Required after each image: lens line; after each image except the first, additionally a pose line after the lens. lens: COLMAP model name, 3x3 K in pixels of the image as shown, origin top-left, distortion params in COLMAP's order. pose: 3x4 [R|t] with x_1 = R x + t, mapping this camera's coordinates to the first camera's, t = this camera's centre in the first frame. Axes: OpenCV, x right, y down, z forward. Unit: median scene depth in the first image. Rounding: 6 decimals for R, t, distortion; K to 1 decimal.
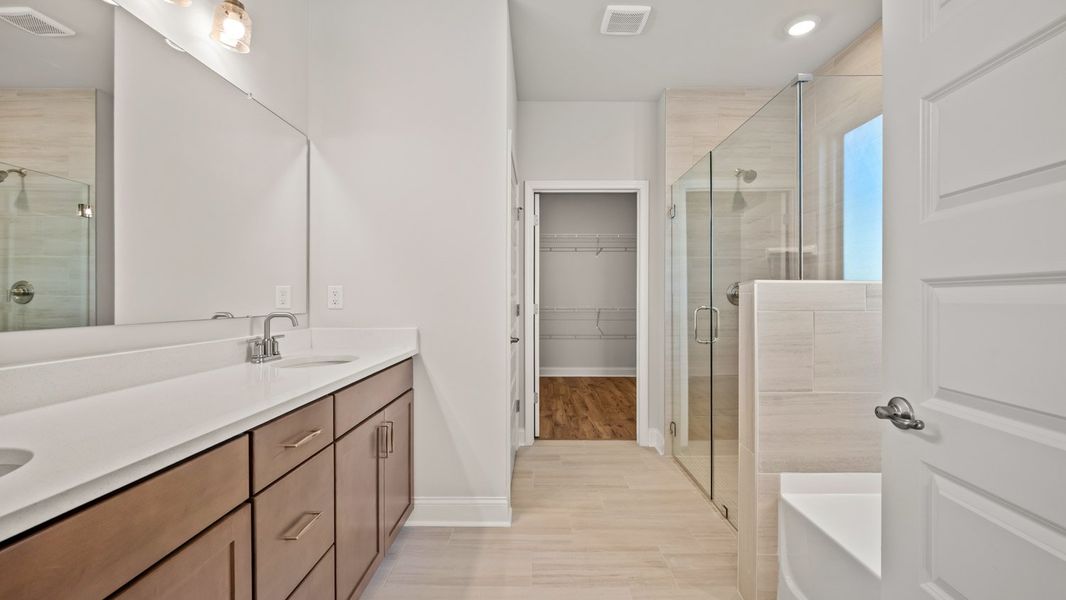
lens RADIAL K [[424.1, 0, 534.6], [0, 424.1, 300.5], [0, 0, 1]] dist [0.000262, -0.000065]
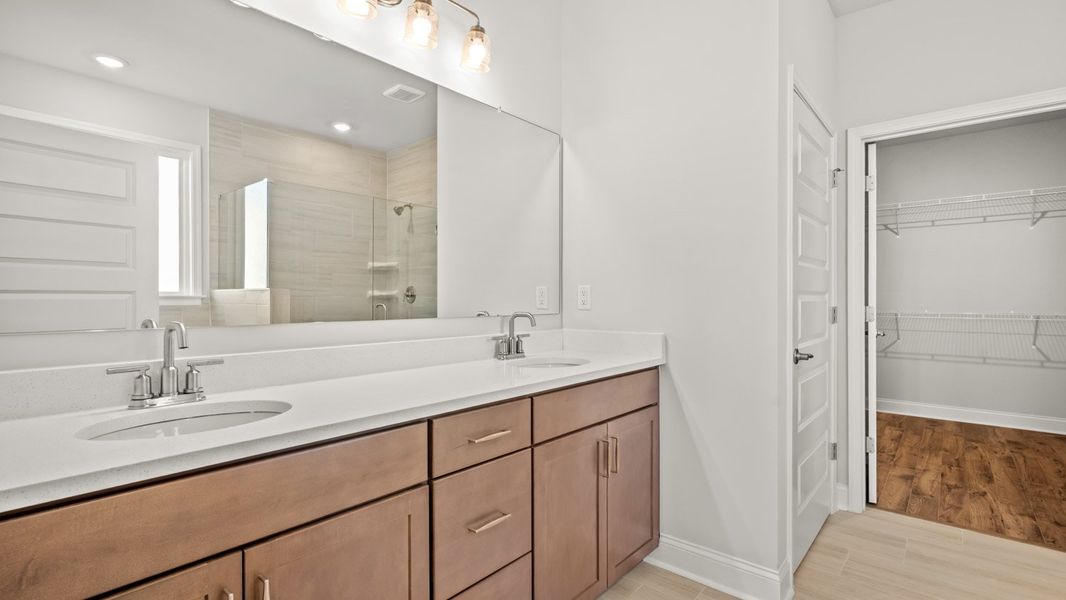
lens RADIAL K [[488.2, 0, 533.0], [0, 488.2, 300.0], [0, 0, 1]] dist [0.005390, 0.000317]
pose [[0.768132, 0.000374, -0.640291, 0.144695], [-0.001912, 0.999997, -0.001711, 0.000122], [0.640288, 0.002538, 0.768130, 0.083124]]
